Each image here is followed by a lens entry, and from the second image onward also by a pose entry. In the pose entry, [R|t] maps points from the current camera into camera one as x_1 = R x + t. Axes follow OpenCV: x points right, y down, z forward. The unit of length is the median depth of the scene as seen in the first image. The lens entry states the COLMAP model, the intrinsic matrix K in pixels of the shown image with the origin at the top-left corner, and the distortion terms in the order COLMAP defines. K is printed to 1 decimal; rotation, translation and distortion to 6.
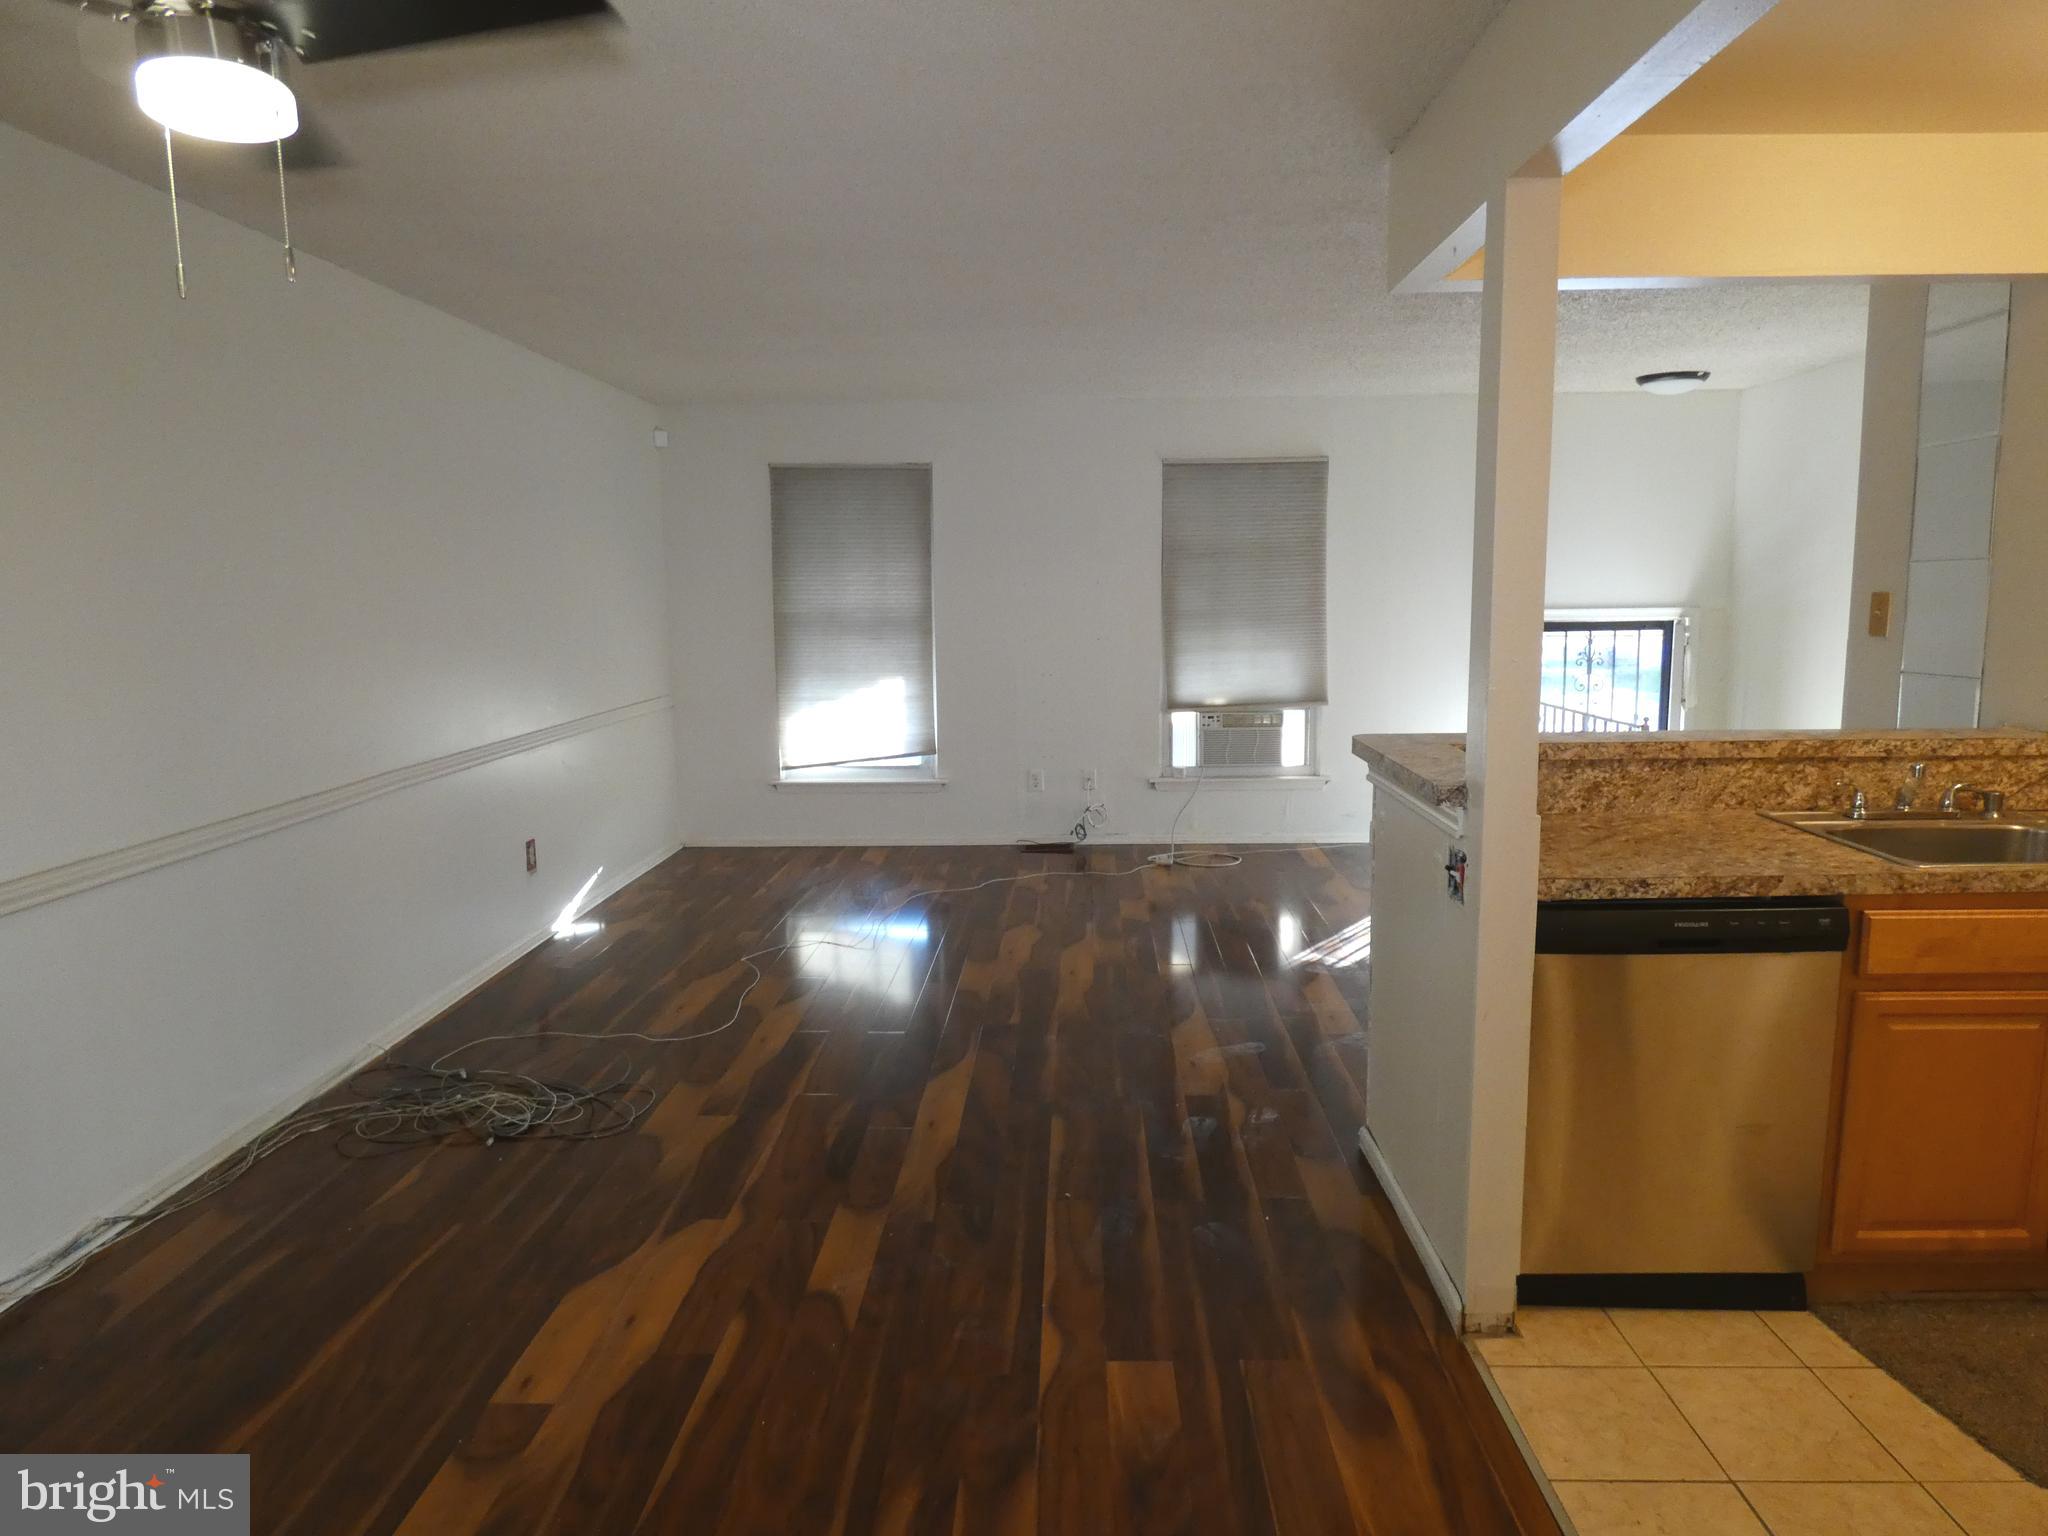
lens RADIAL K [[1214.2, 0, 1069.8], [0, 1214.2, 741.8], [0, 0, 1]] dist [-0.015178, 0.014896]
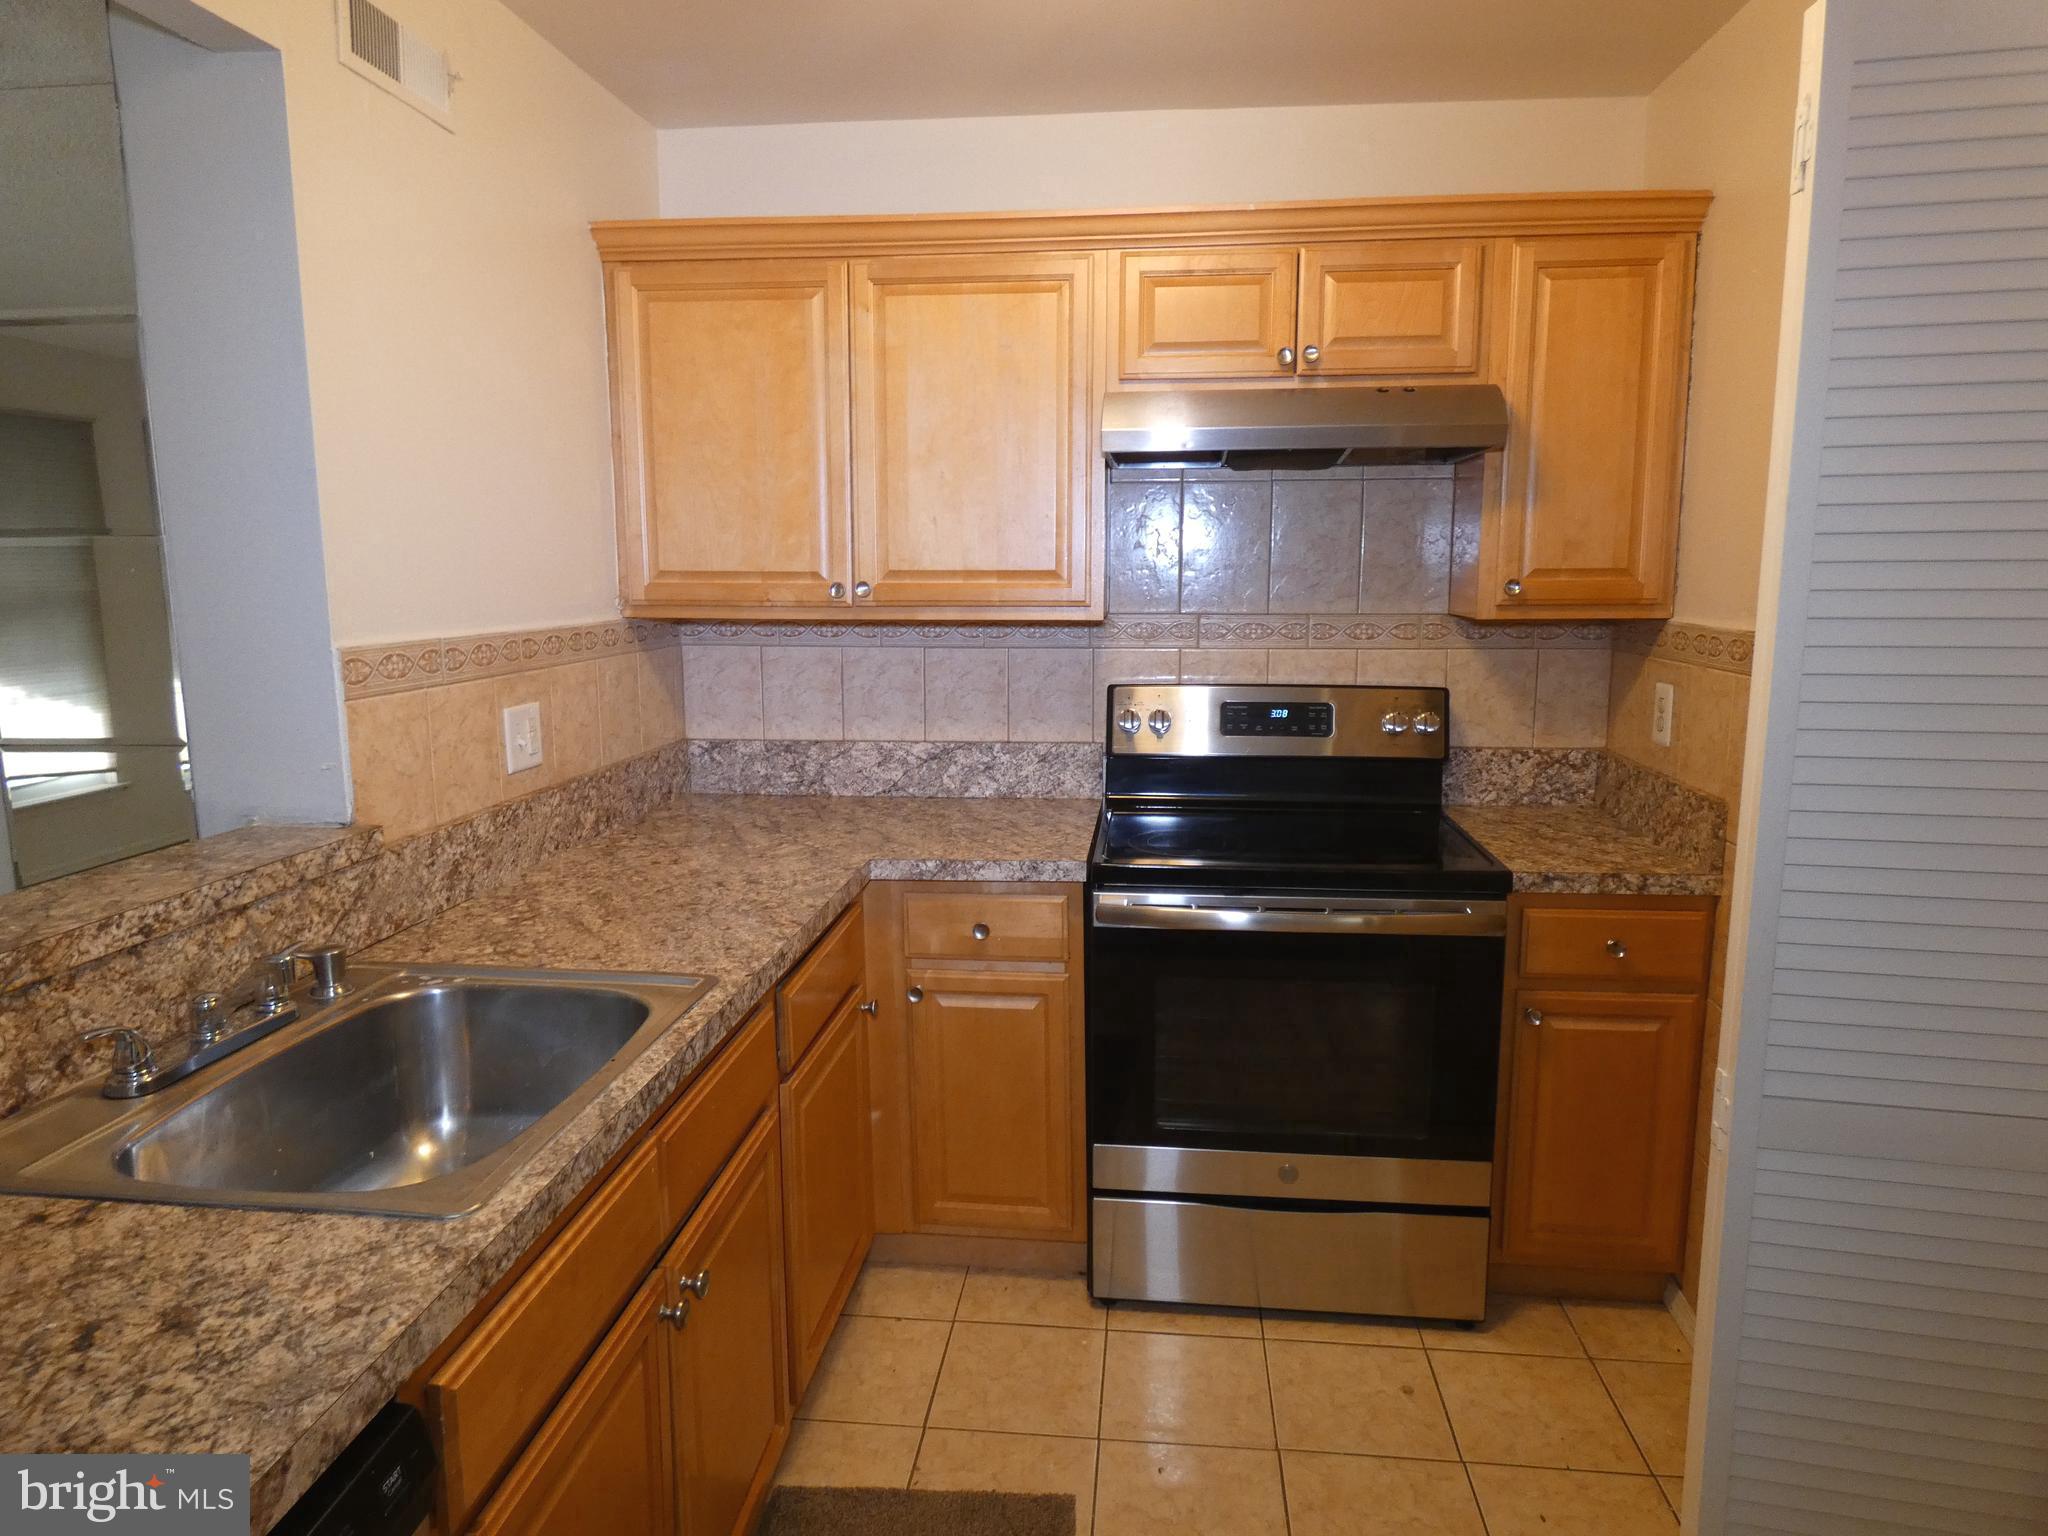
lens RADIAL K [[1214.2, 0, 1031.4], [0, 1214.2, 727.9], [0, 0, 1]] dist [-0.015178, 0.014896]
pose [[0.084965, -0.121067, 0.989001, 0.233300], [0.118775, 0.986744, 0.110587, -0.082730], [-0.989279, 0.108072, 0.098218, 0.585854]]
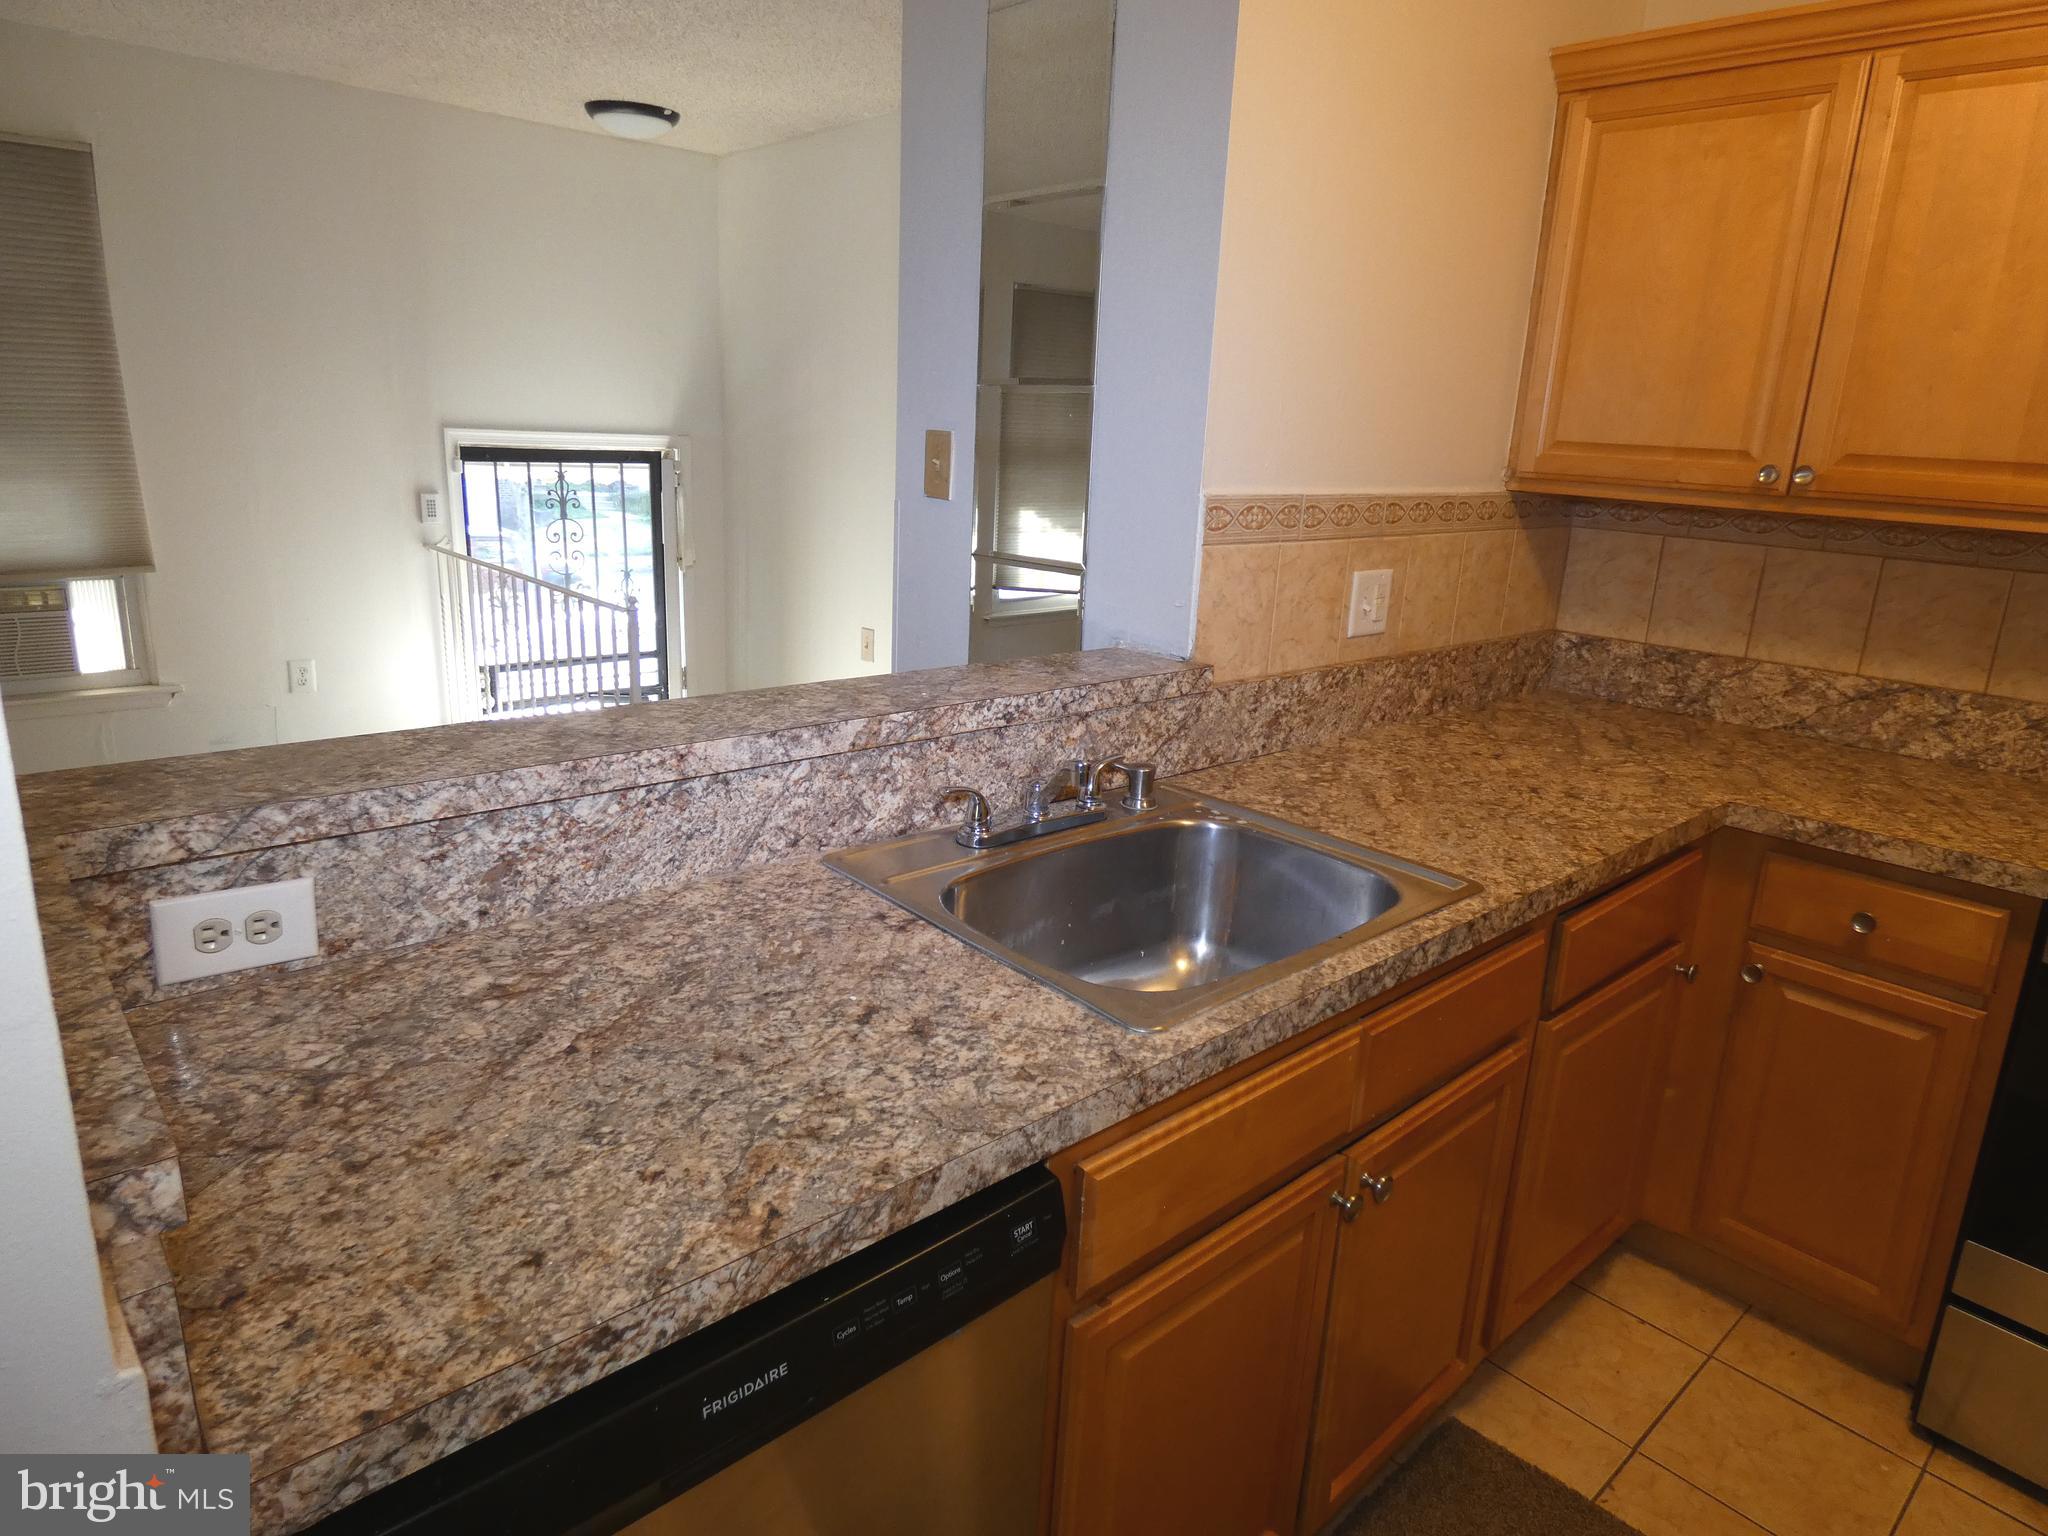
lens RADIAL K [[1214.2, 0, 1032.5], [0, 1214.2, 753.6], [0, 0, 1]] dist [-0.015178, 0.014896]
pose [[0.734361, -0.138303, 0.664519, 0.290110], [0.034097, 0.985302, 0.167385, -0.071363], [-0.677902, -0.100263, 0.728283, 0.557890]]
